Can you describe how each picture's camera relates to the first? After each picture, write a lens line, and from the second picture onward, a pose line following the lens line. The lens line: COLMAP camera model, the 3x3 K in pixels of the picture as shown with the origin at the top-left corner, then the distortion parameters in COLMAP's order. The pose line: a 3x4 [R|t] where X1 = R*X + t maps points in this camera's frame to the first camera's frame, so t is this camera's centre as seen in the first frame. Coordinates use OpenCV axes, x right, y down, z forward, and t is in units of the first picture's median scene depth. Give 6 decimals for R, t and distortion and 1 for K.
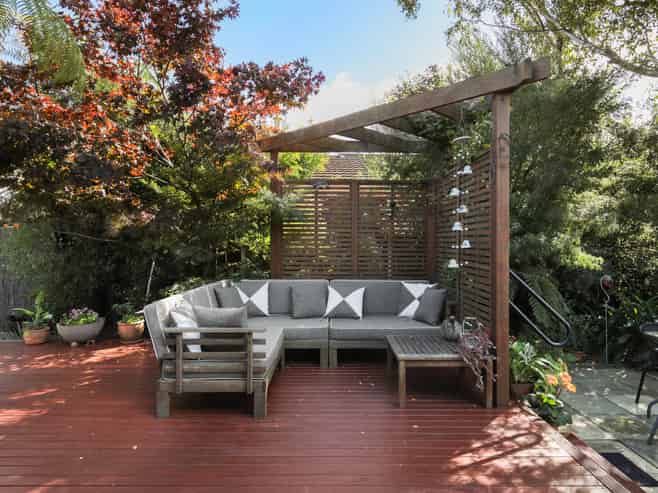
lens RADIAL K [[368.8, 0, 328.4], [0, 368.8, 244.0], [0, 0, 1]] dist [-0.000702, -0.000116]
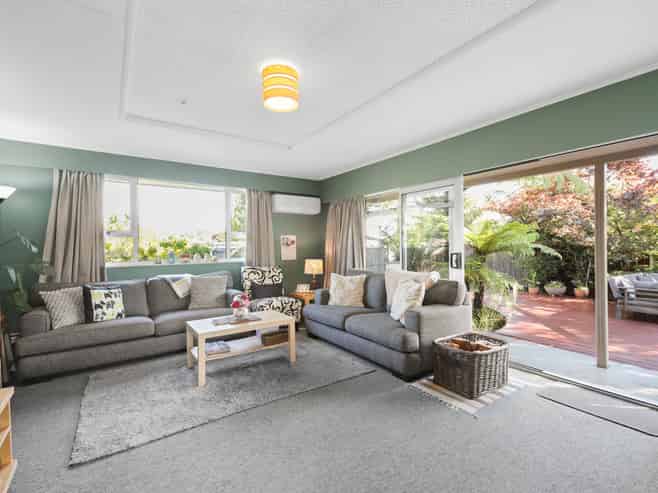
lens RADIAL K [[318.9, 0, 327.0], [0, 318.9, 245.5], [0, 0, 1]] dist [-0.016980, 0.000173]
pose [[0.568539, 0.005406, -0.822639, 0.162402], [-0.014801, 0.999884, -0.003658, -0.020860], [0.822523, 0.014256, 0.568553, -1.446514]]
